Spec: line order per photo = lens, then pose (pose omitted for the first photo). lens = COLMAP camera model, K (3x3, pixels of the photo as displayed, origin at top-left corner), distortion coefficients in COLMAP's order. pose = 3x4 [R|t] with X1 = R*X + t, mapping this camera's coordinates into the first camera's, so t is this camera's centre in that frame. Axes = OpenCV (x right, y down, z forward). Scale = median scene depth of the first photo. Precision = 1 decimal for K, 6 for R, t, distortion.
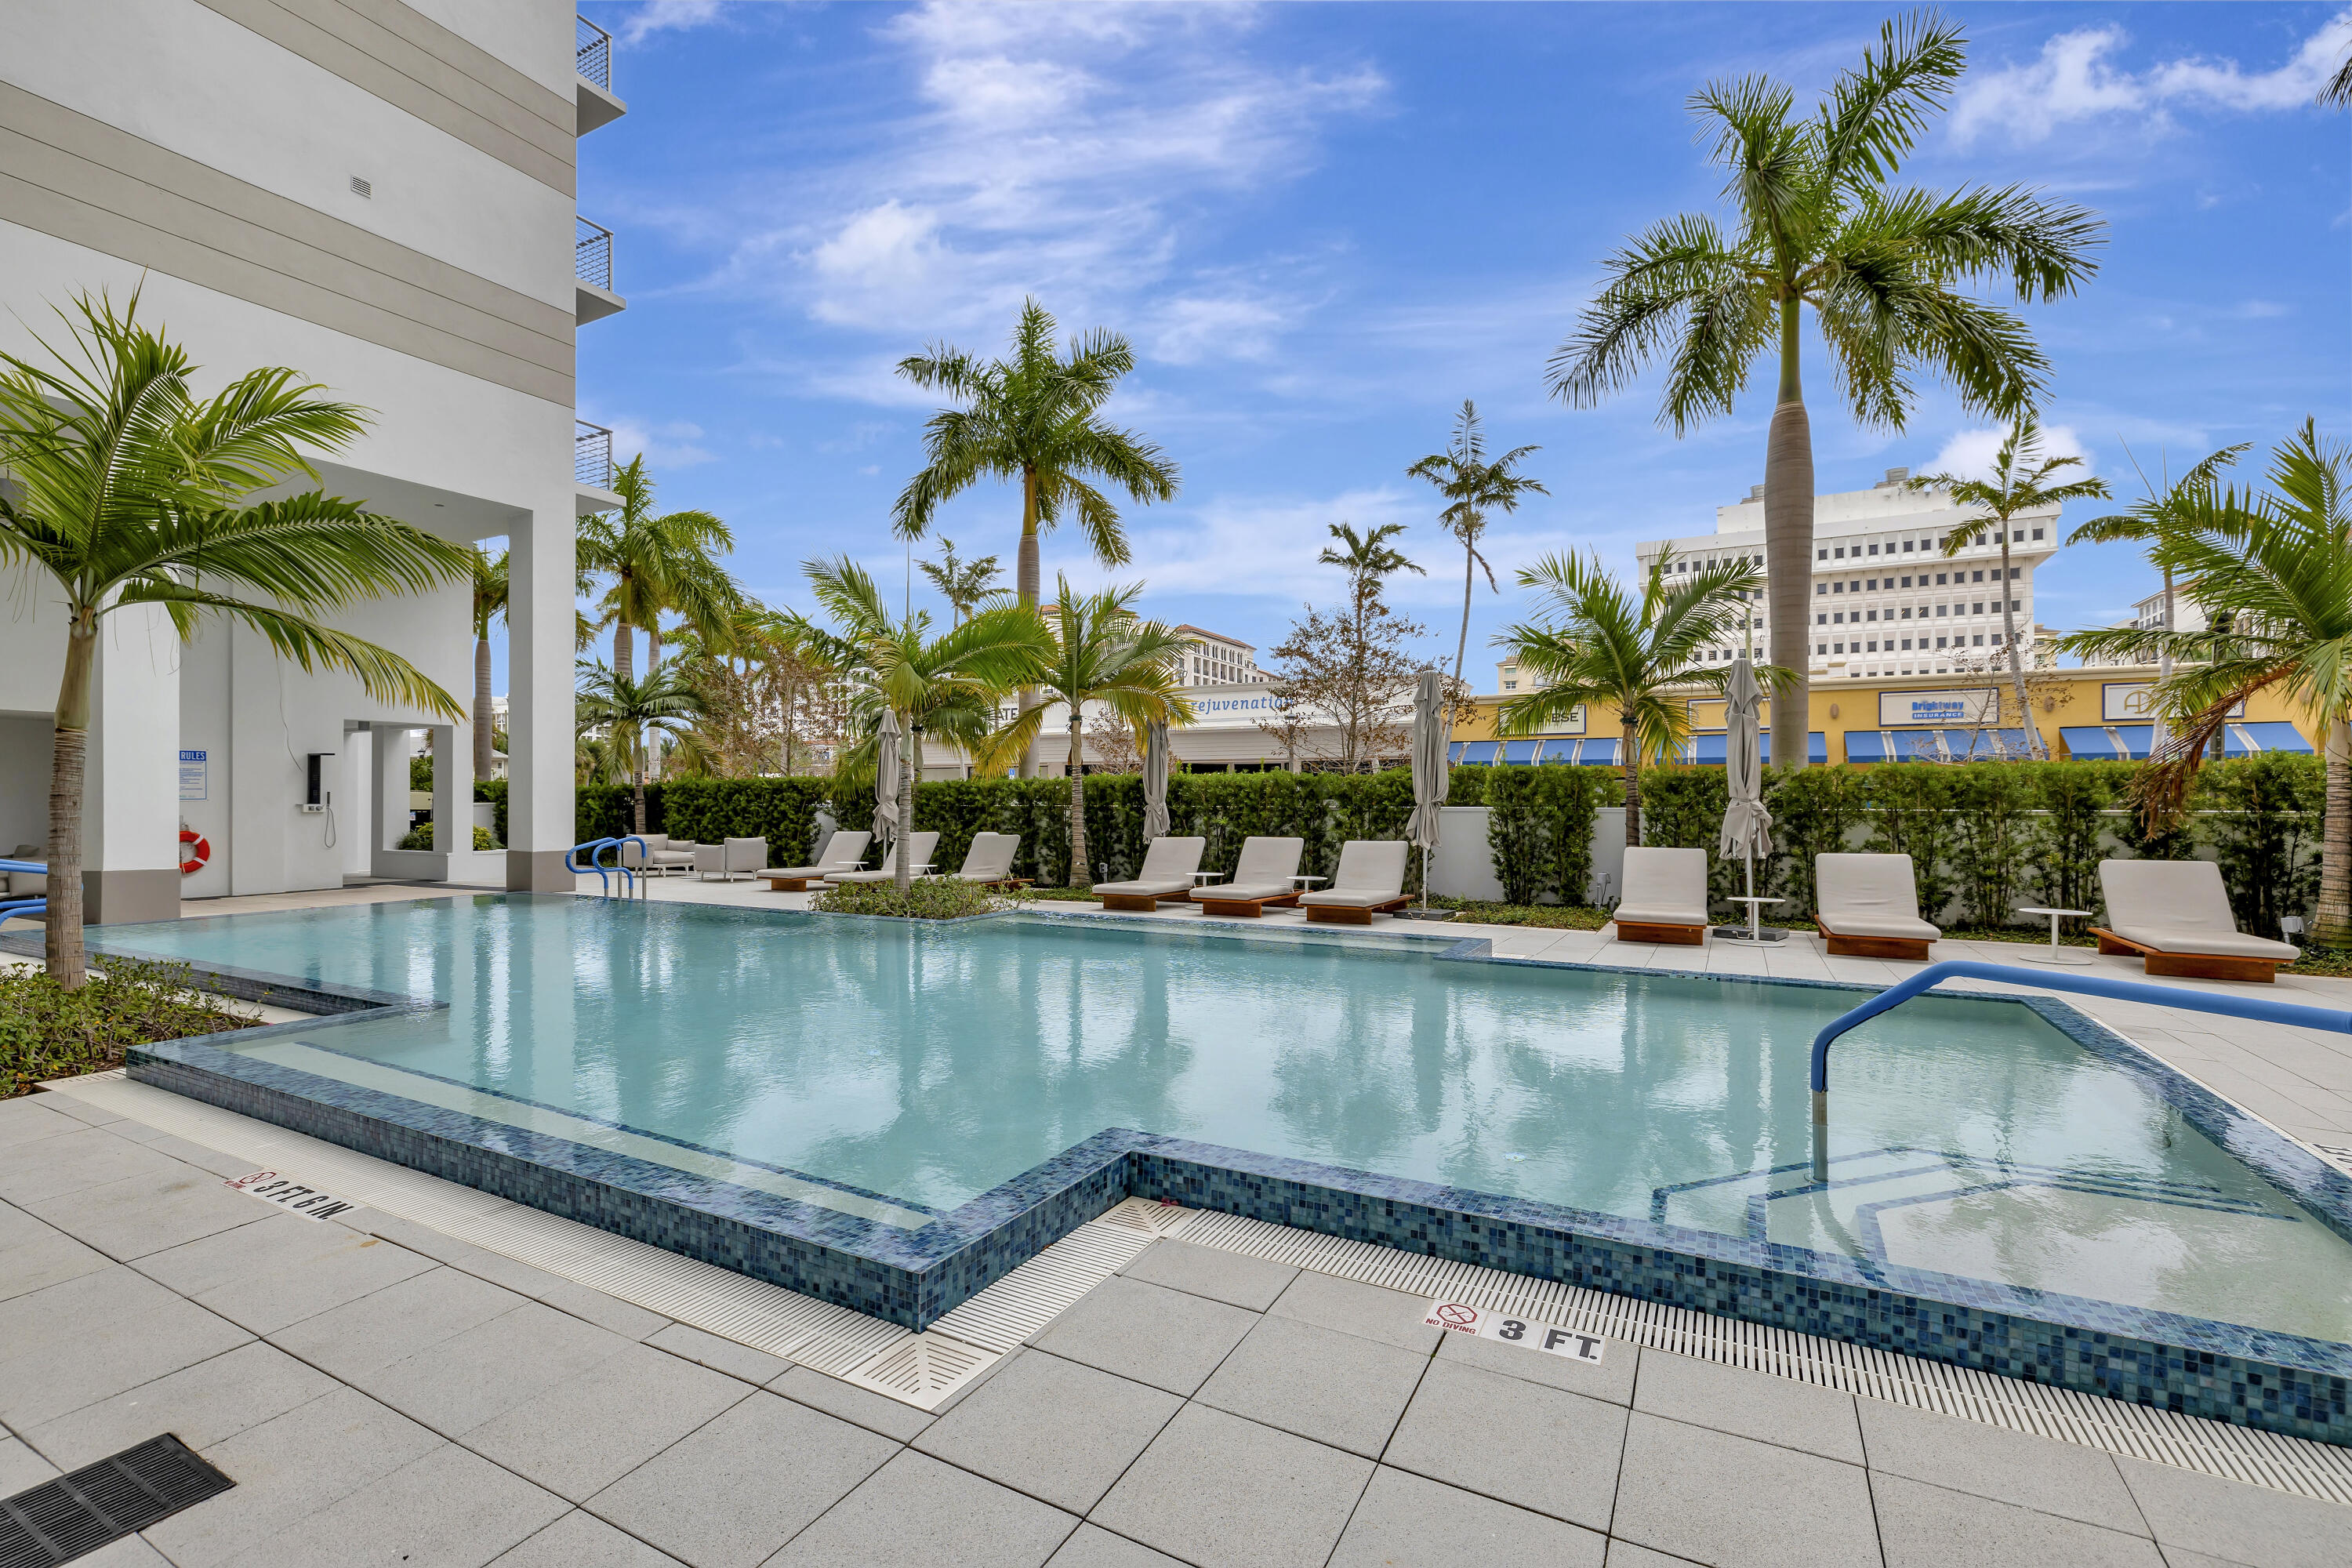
lens RADIAL K [[1045.9, 0, 1194.9], [0, 1045.9, 804.4], [0, 0, 1]] dist [0.000082, 0.000003]
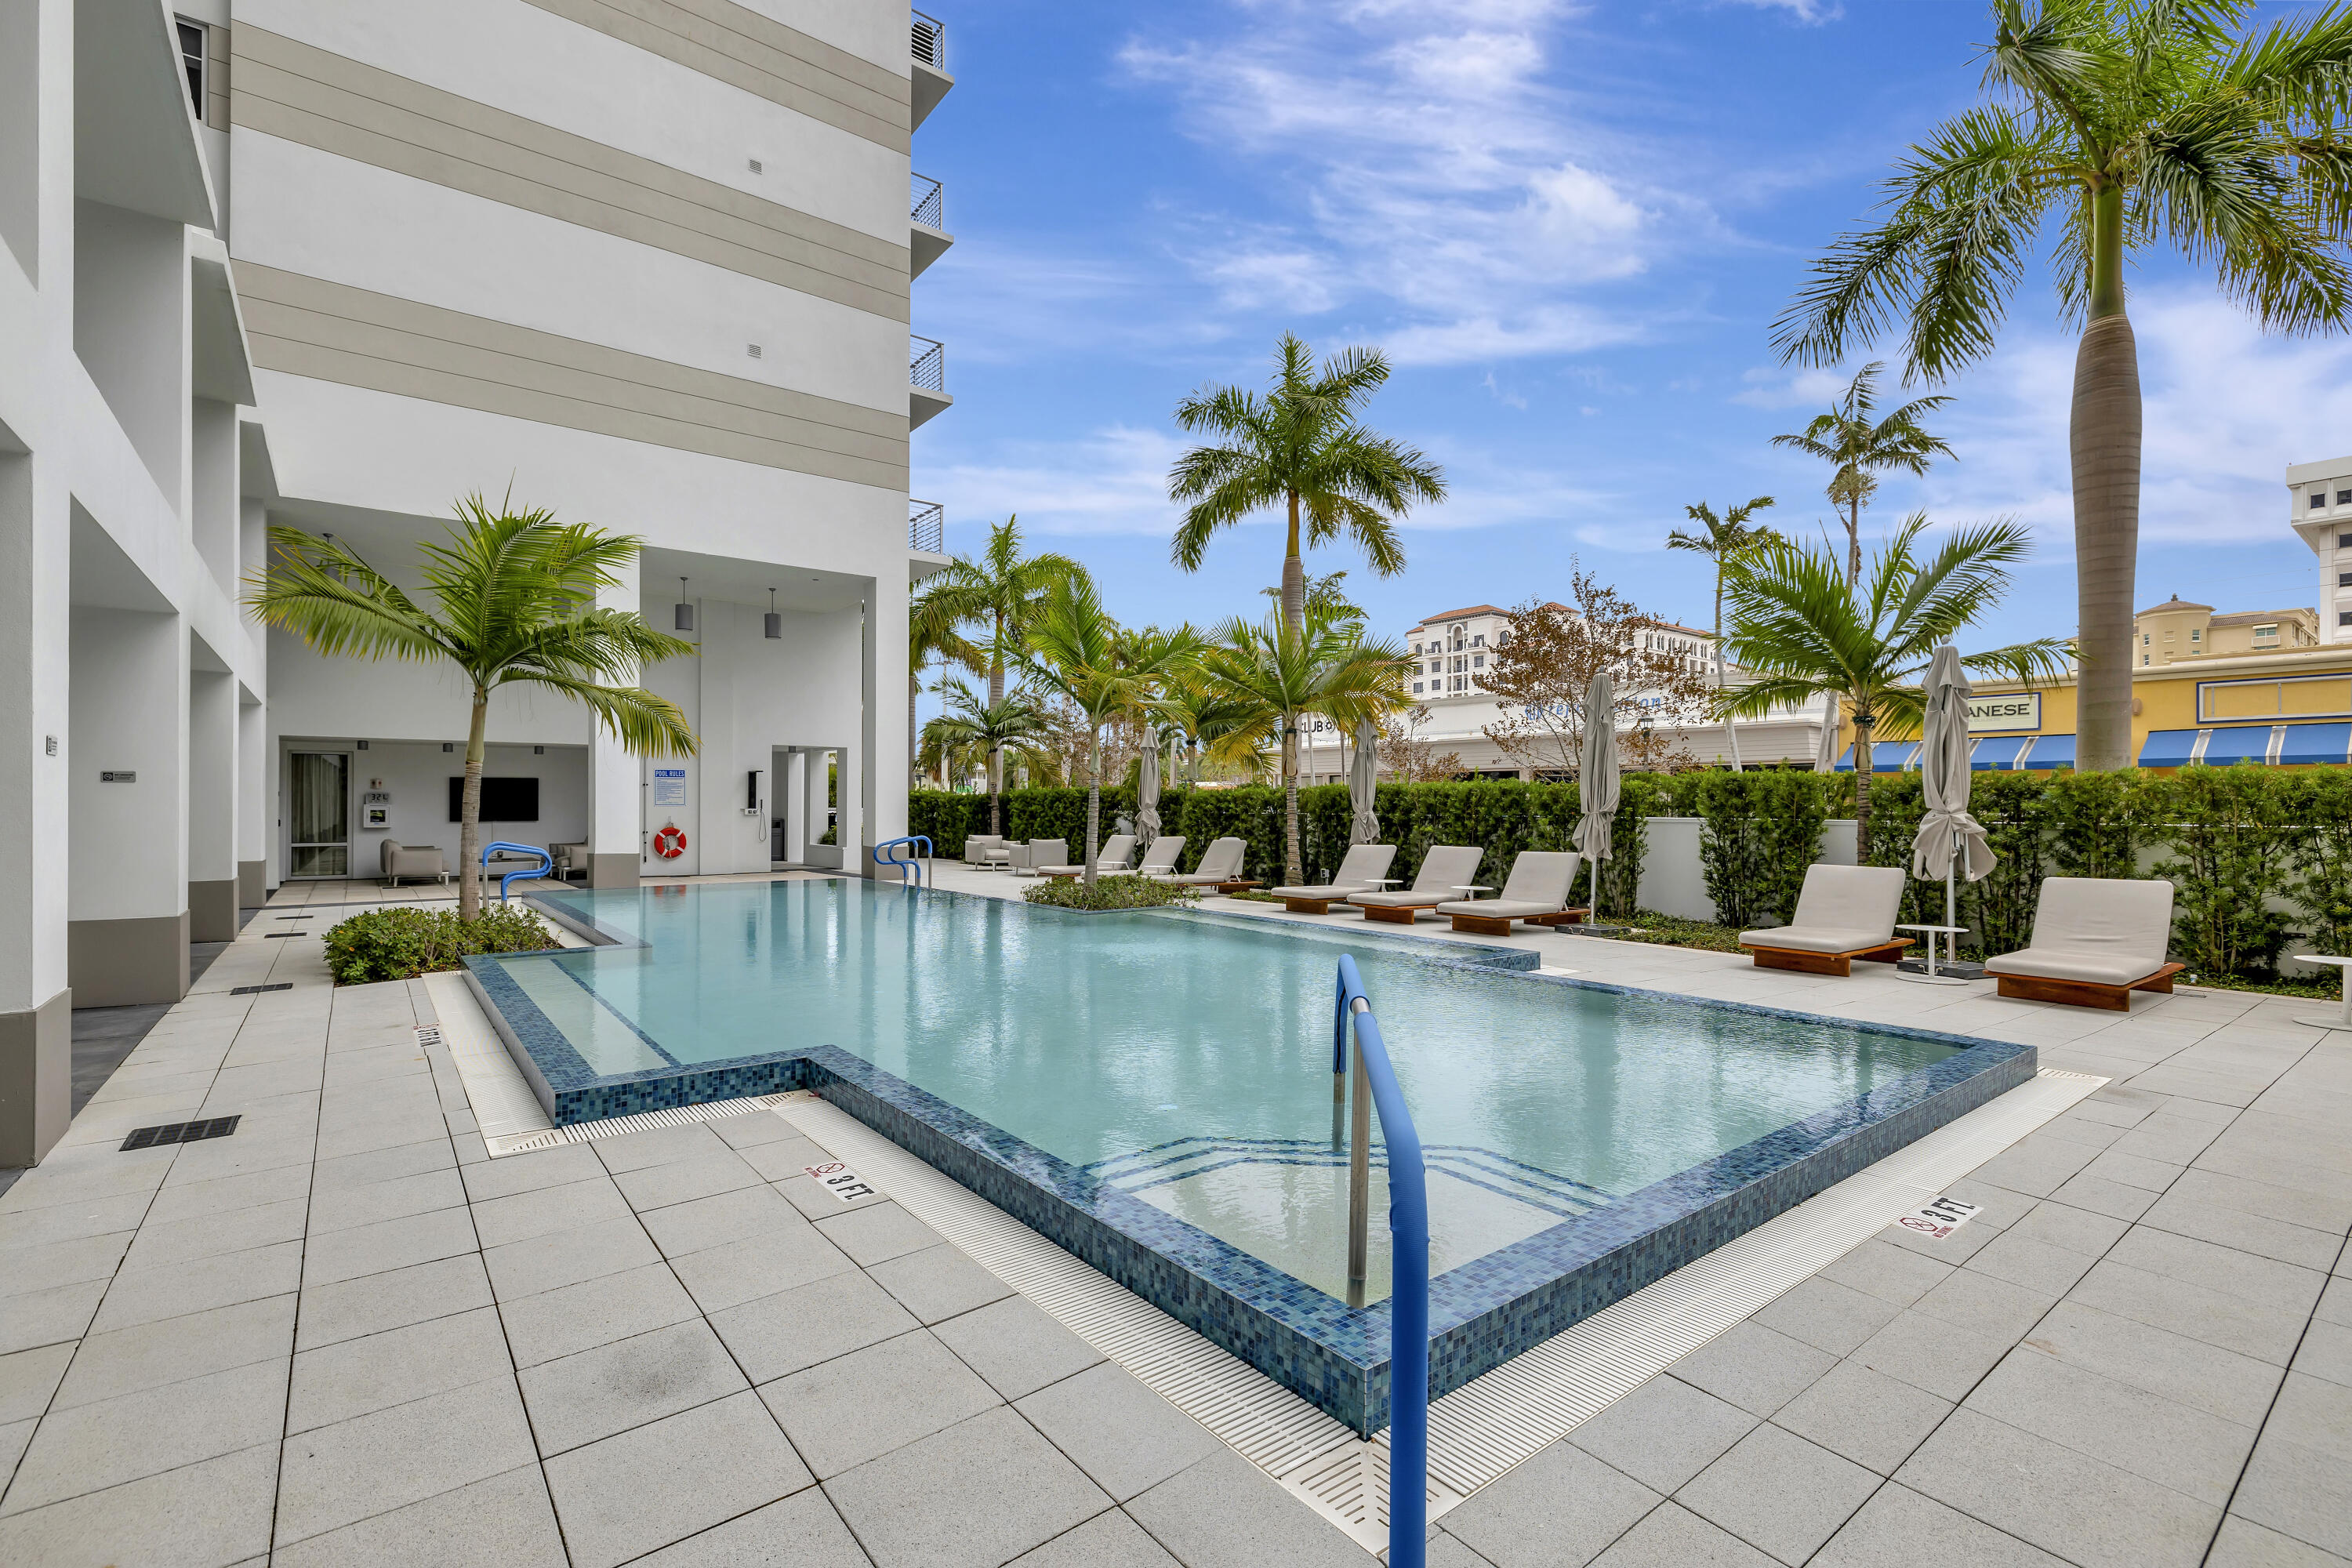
lens RADIAL K [[1050.0, 0, 1178.1], [0, 1050.0, 815.7], [0, 0, 1]] dist [-0.001475, -0.000098]
pose [[0.917482, 0.007432, -0.397707, 0.209195], [-0.006139, 0.999971, 0.004526, -0.000742], [0.397730, -0.001711, 0.917501, -0.021272]]
